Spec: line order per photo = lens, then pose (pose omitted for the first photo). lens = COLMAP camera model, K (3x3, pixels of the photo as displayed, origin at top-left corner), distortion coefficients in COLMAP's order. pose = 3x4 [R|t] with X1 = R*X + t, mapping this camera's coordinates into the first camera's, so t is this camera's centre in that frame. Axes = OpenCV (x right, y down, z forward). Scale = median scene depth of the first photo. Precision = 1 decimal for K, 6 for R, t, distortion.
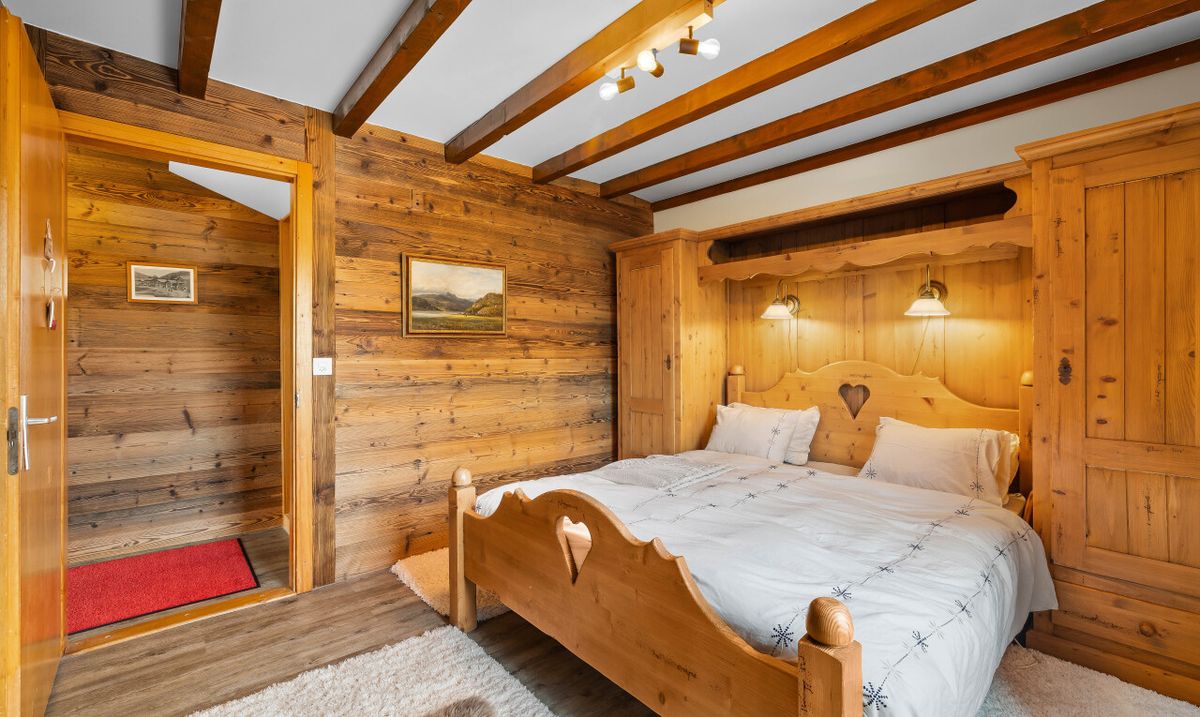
lens RADIAL K [[513.1, 0, 598.1], [0, 513.1, 353.2], [0, 0, 1]] dist [-0.000743, -0.000069]
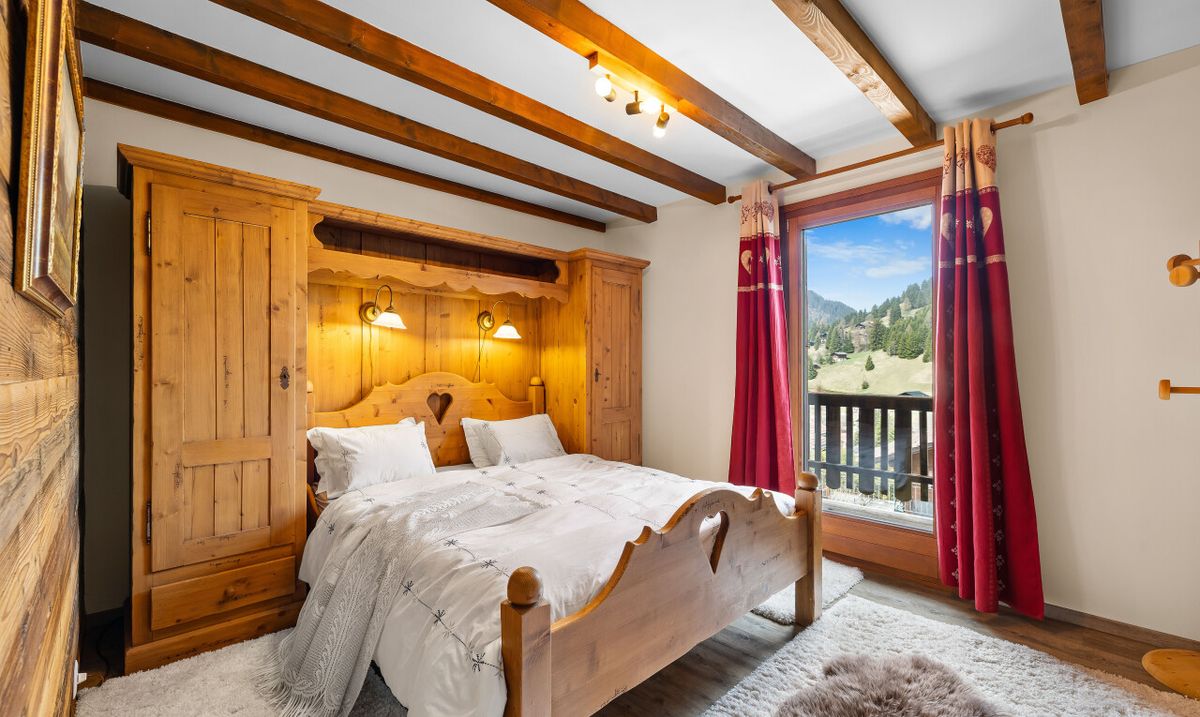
lens RADIAL K [[502.6, 0, 597.7], [0, 502.6, 366.3], [0, 0, 1]] dist [-0.000032, -0.000069]
pose [[-0.047310, 0.001693, 0.998879, -0.612023], [-0.001759, 0.999997, -0.001778, 0.003744], [-0.998879, -0.001841, -0.047307, 0.709954]]
